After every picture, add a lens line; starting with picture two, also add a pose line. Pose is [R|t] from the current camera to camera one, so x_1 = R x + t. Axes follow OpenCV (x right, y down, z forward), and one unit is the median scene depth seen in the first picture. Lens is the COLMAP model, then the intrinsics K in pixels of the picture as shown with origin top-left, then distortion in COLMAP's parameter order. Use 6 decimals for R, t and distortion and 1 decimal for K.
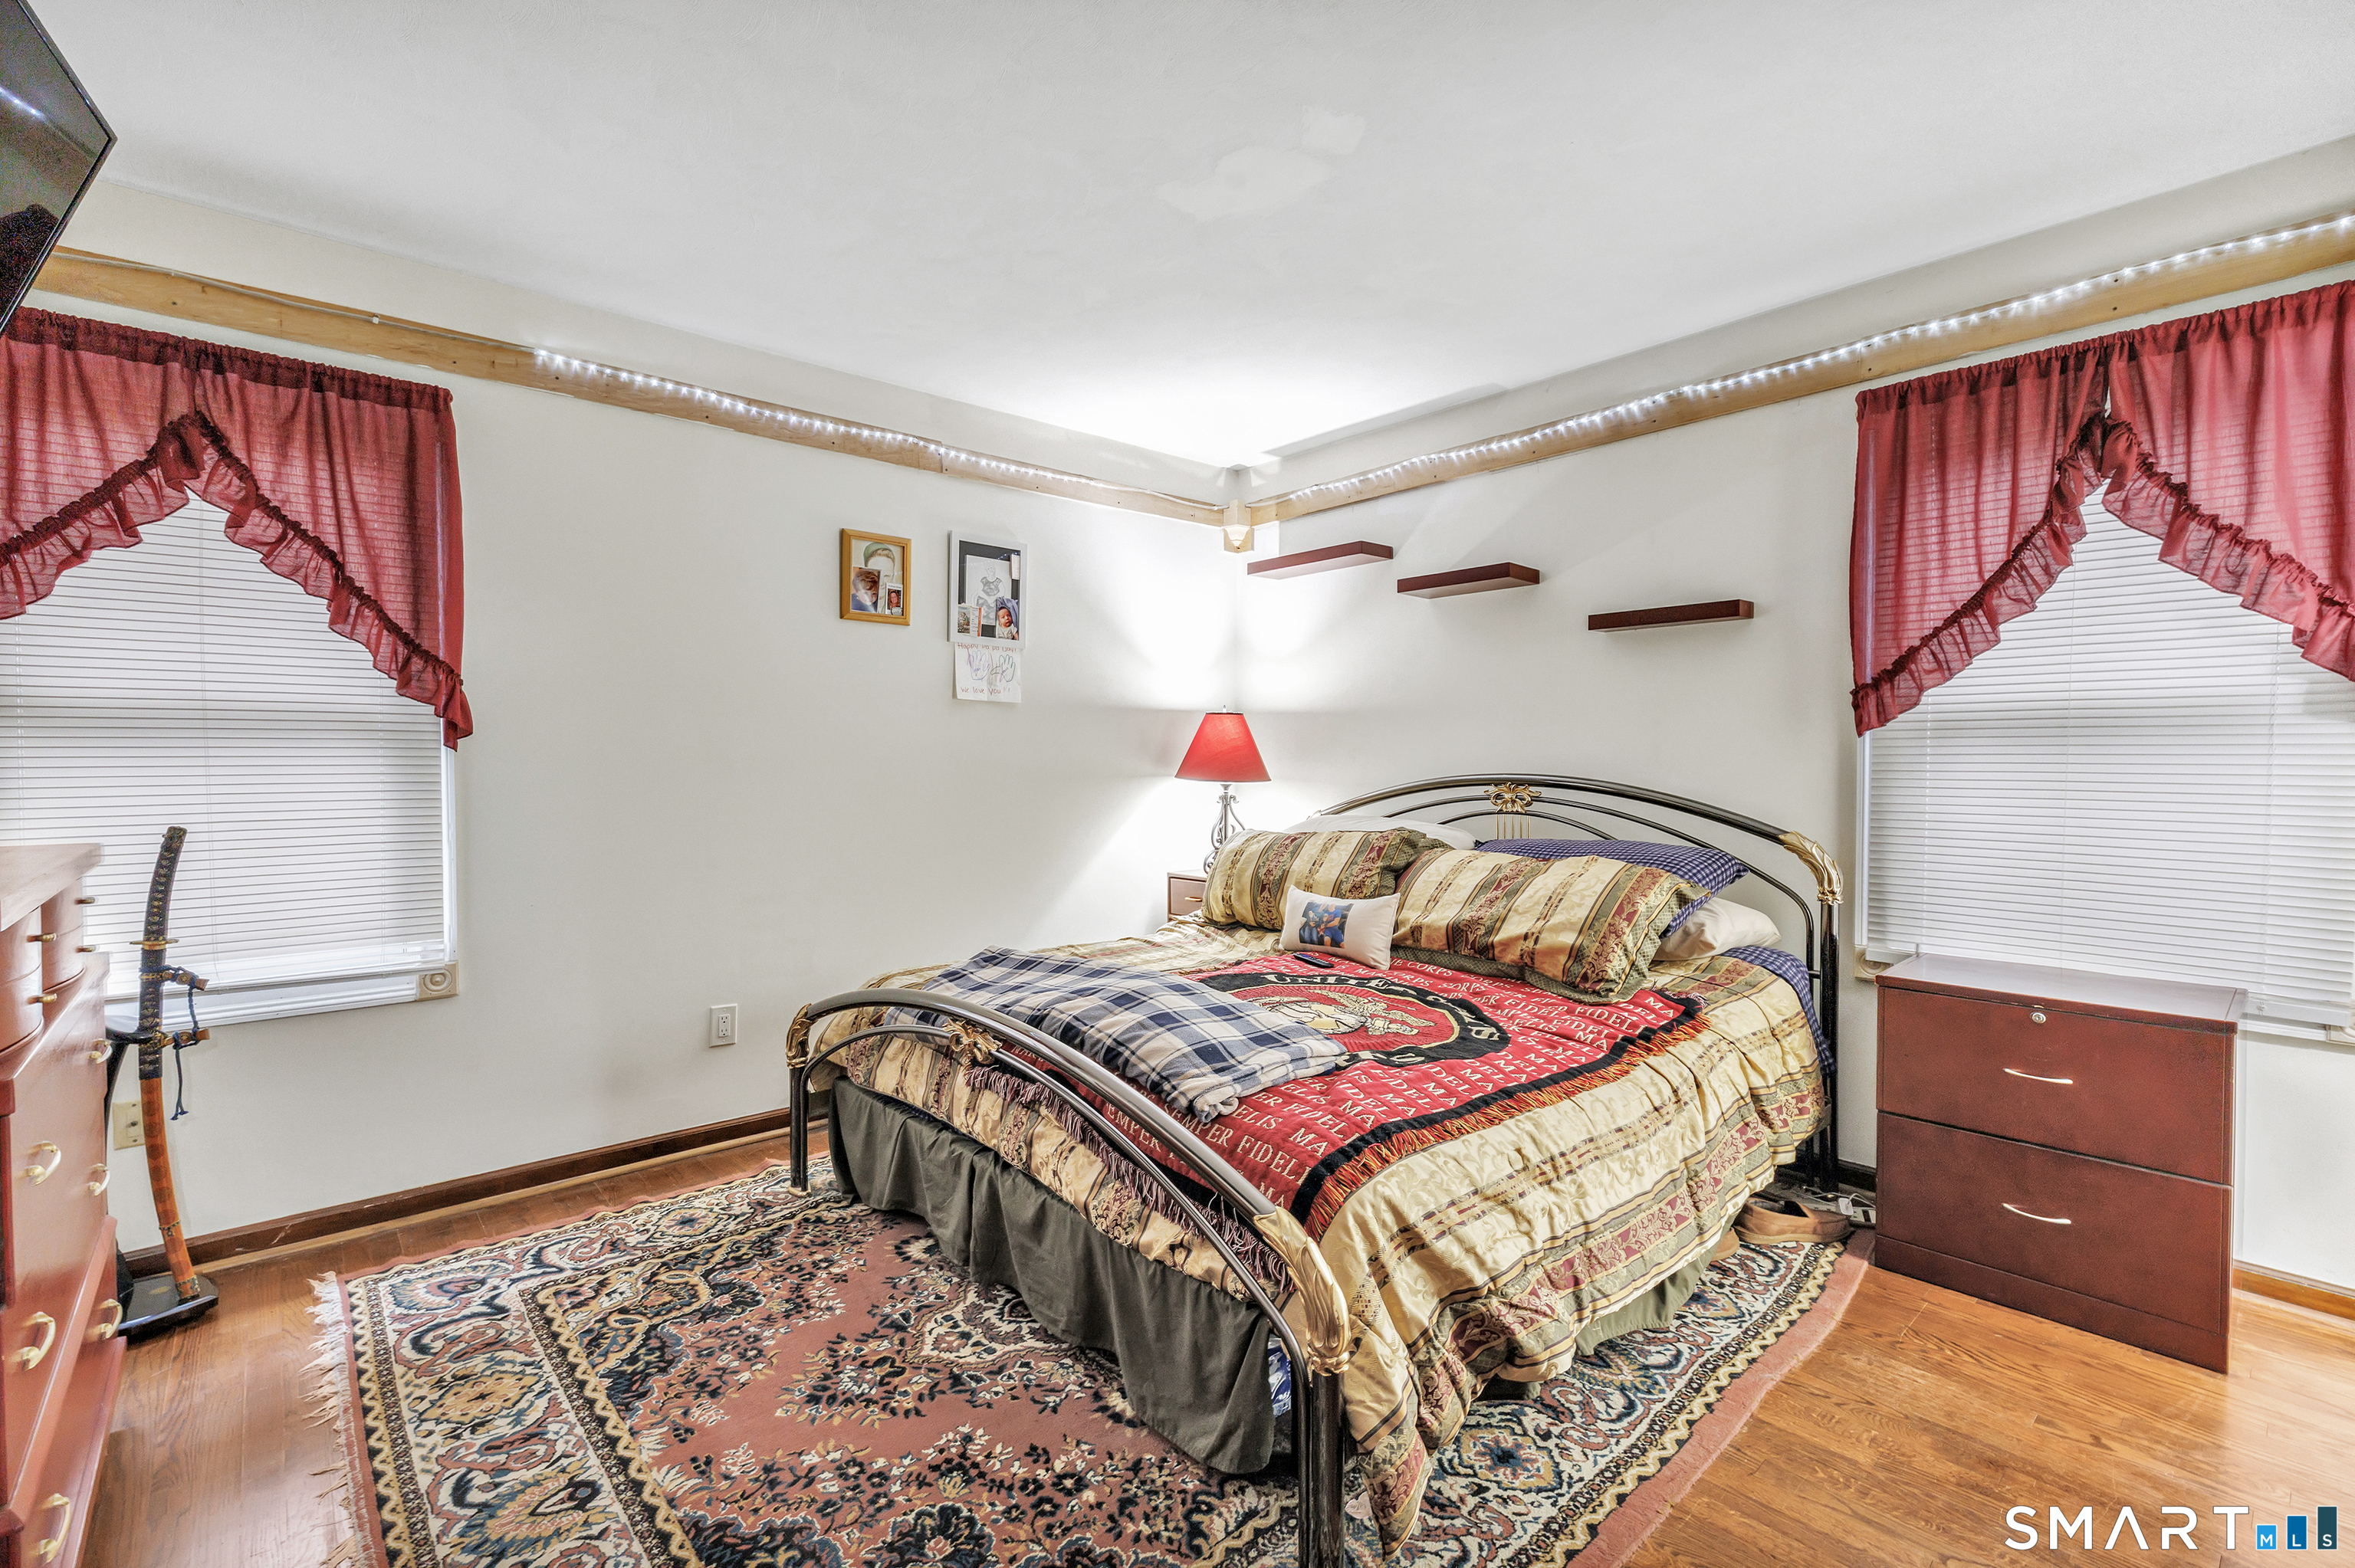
lens RADIAL K [[1034.5, 0, 1170.2], [0, 1034.5, 778.3], [0, 0, 1]] dist [0.000191, 0.000438]
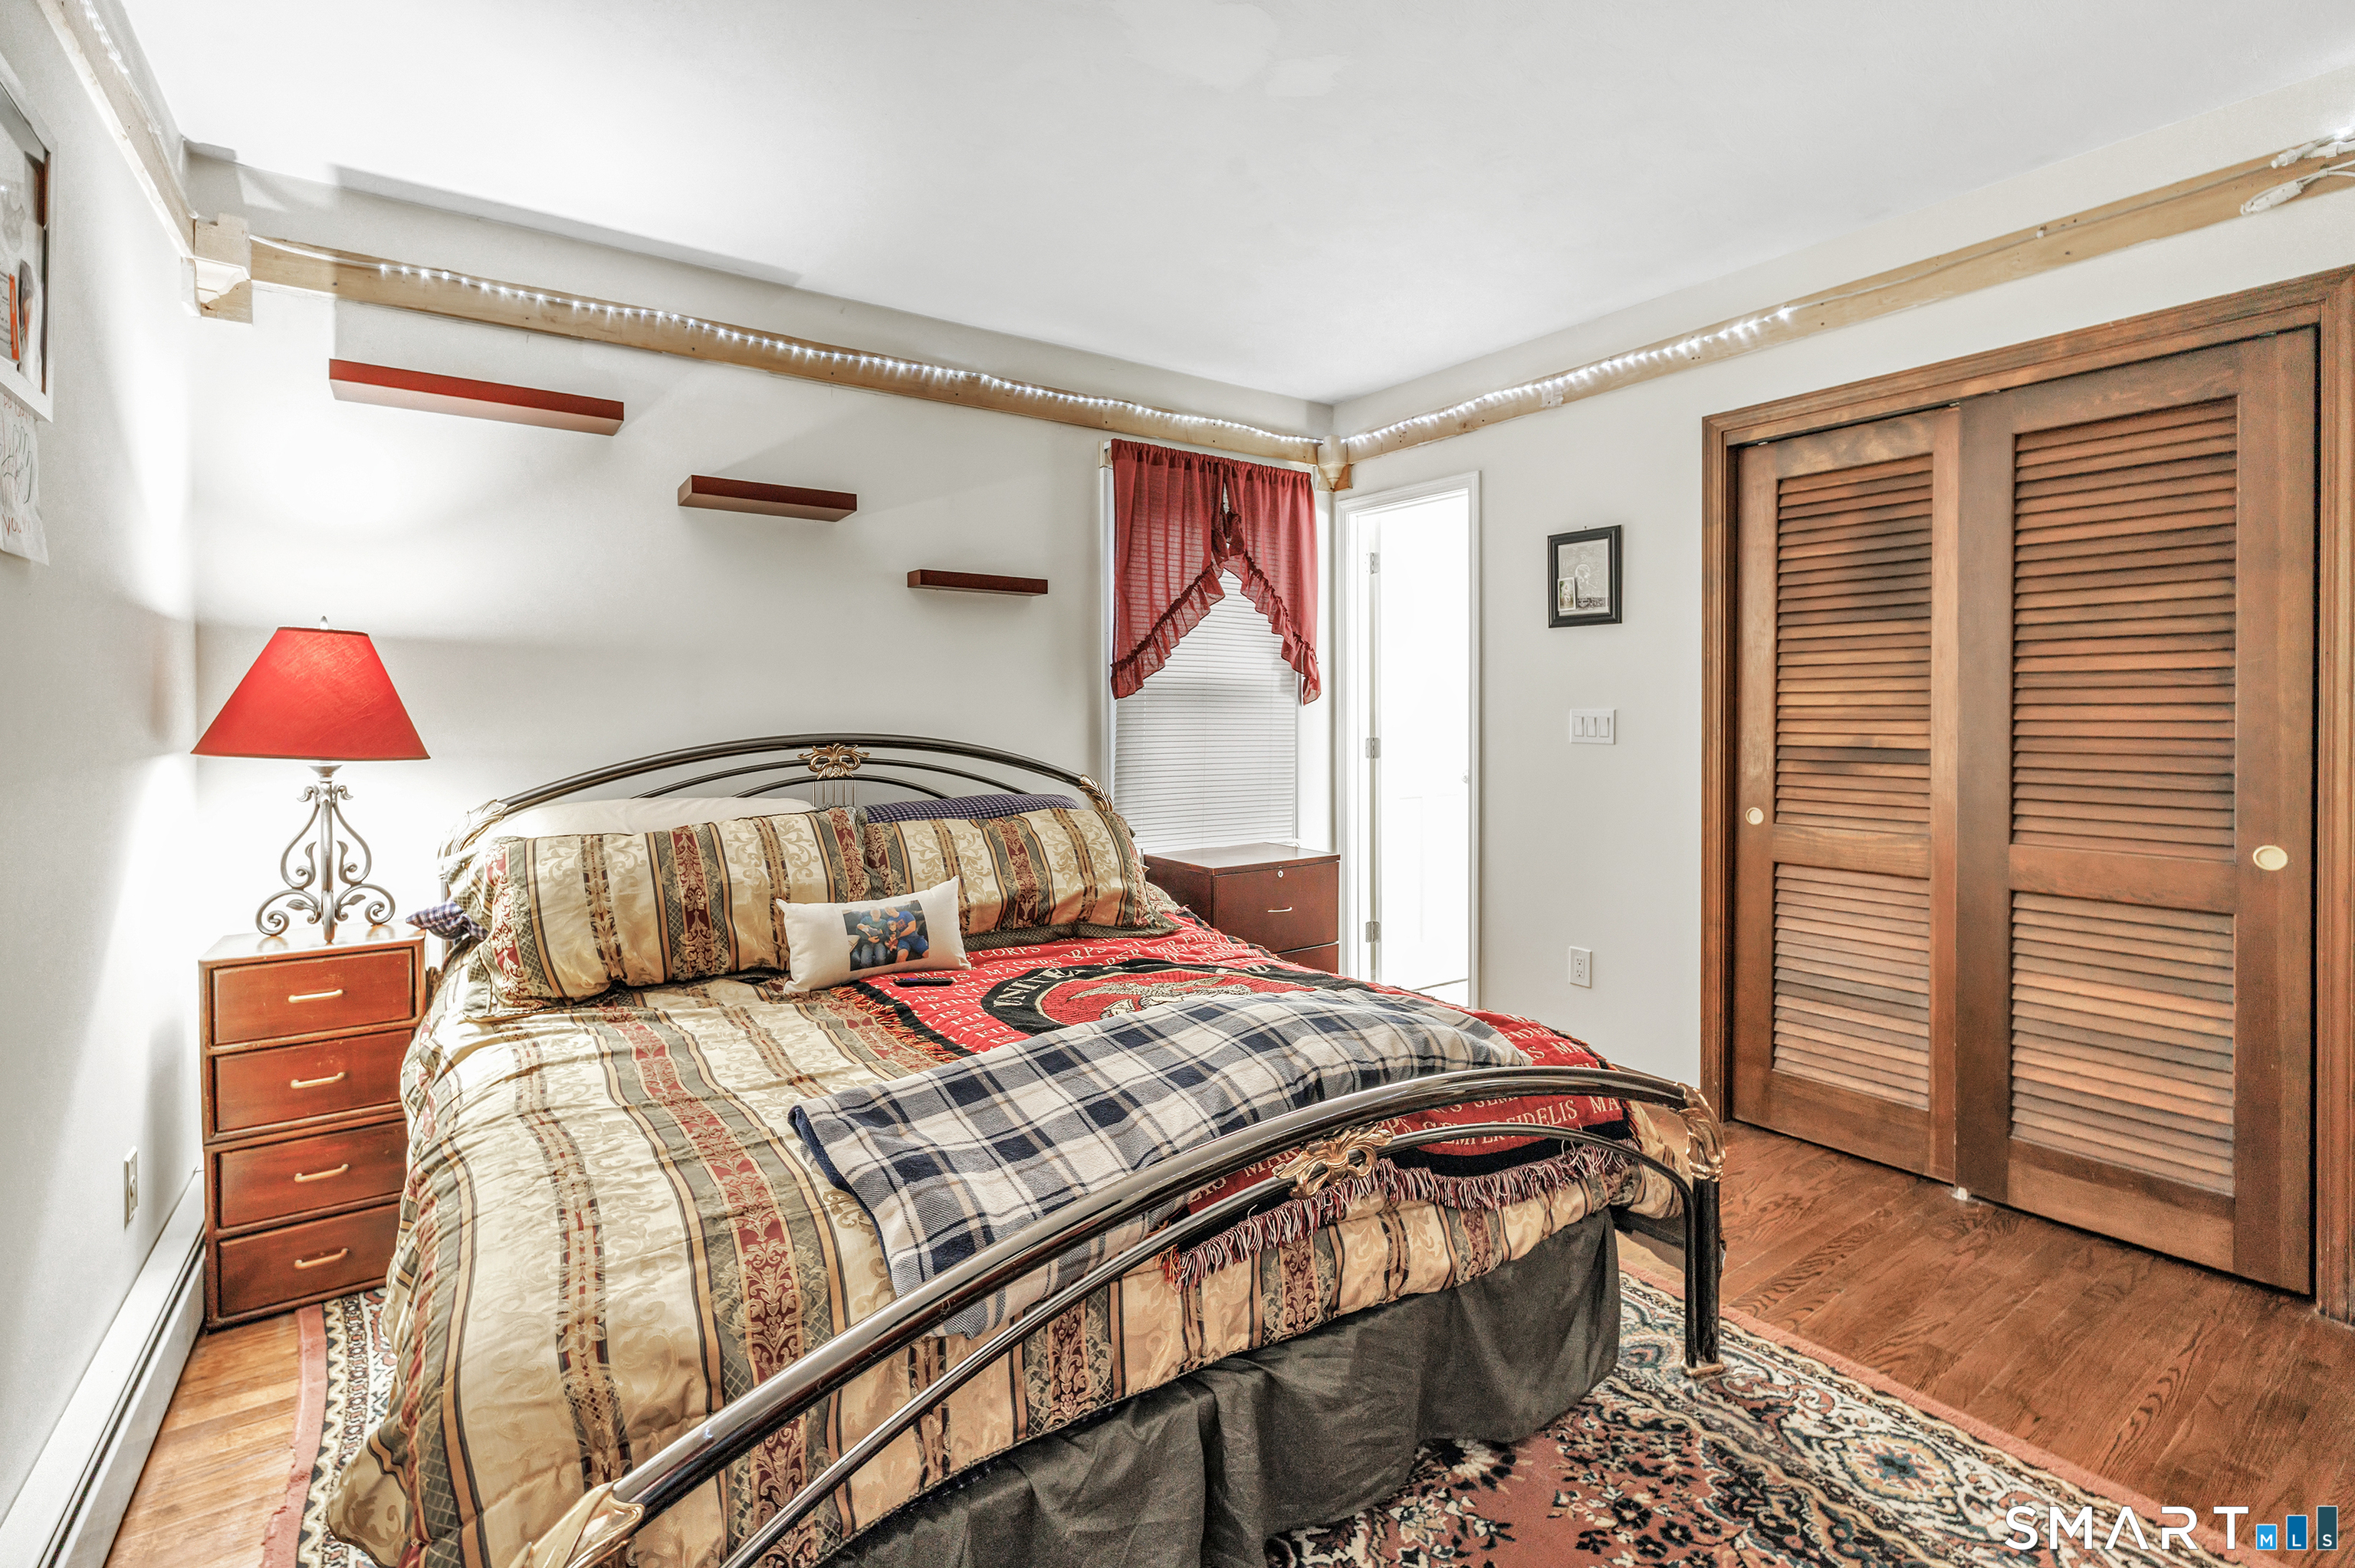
lens RADIAL K [[1034.5, 0, 1155.0], [0, 1034.5, 723.0], [0, 0, 1]] dist [0.000191, 0.000438]
pose [[0.123508, -0.007381, 0.992316, -0.586664], [0.020960, 0.999769, 0.004827, -0.013843], [-0.992122, 0.020203, 0.123634, 0.723132]]
